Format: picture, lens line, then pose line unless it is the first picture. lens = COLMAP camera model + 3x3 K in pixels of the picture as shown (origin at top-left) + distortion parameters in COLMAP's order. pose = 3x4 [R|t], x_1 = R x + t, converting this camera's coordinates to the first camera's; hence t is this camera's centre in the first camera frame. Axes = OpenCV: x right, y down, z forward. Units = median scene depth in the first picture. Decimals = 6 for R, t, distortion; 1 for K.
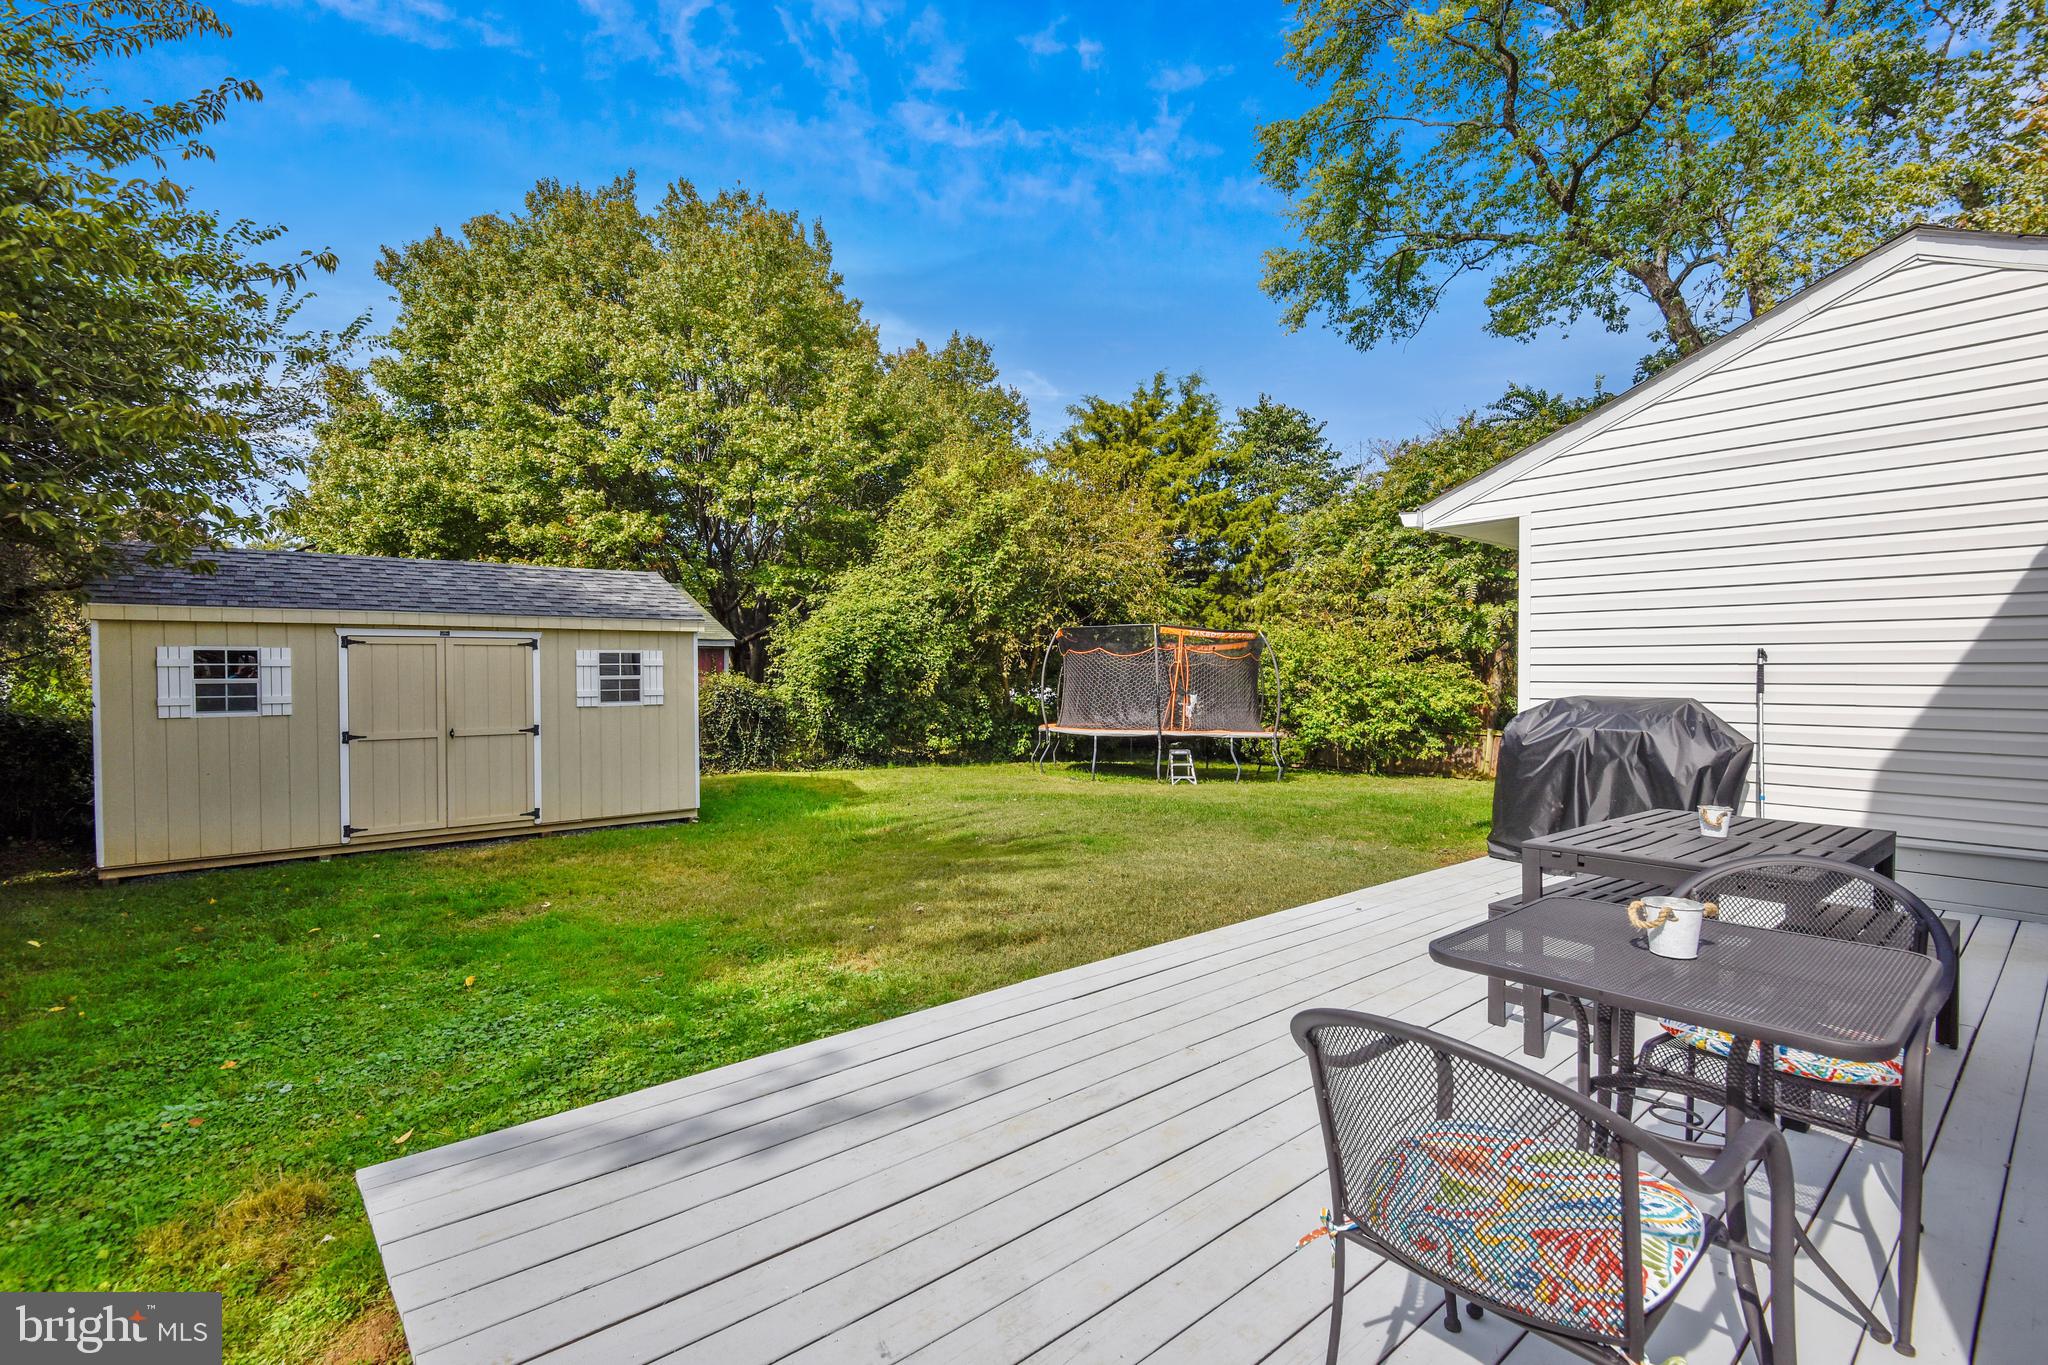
lens RADIAL K [[949.9, 0, 1066.6], [0, 949.9, 694.4], [0, 0, 1]] dist [-0.021824, -0.000498]
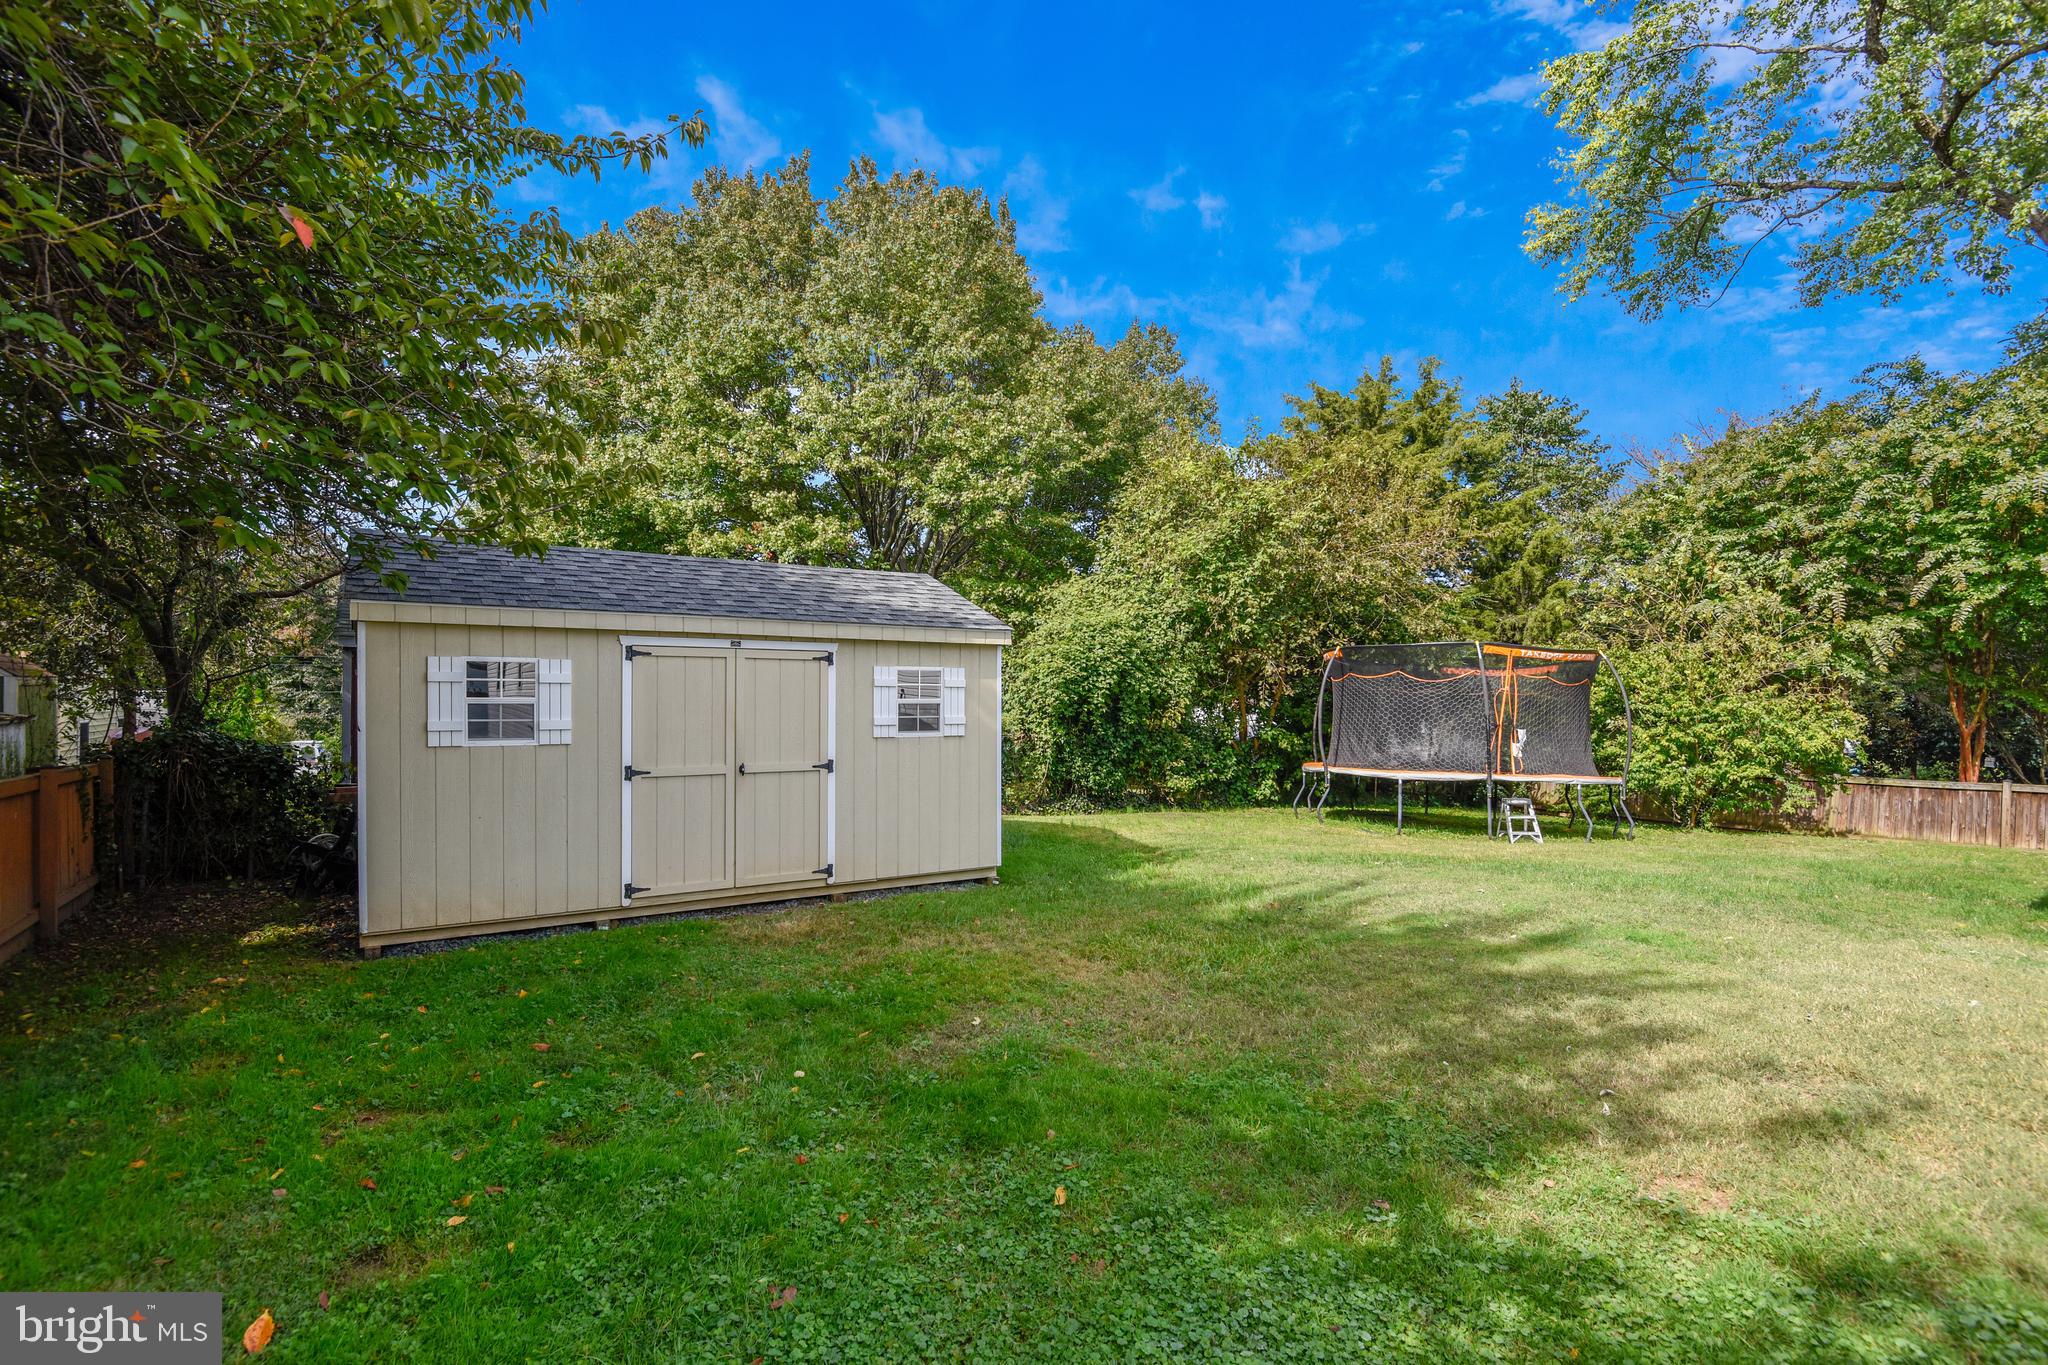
lens RADIAL K [[1006.7, 0, 1021.6], [0, 1006.7, 709.6], [0, 0, 1]] dist [-0.036163, -0.000551]
pose [[0.991638, 0.008249, -0.128790, -0.164594], [-0.010321, 0.999828, -0.015431, 0.000965], [0.128640, 0.016631, 0.991552, 0.100057]]
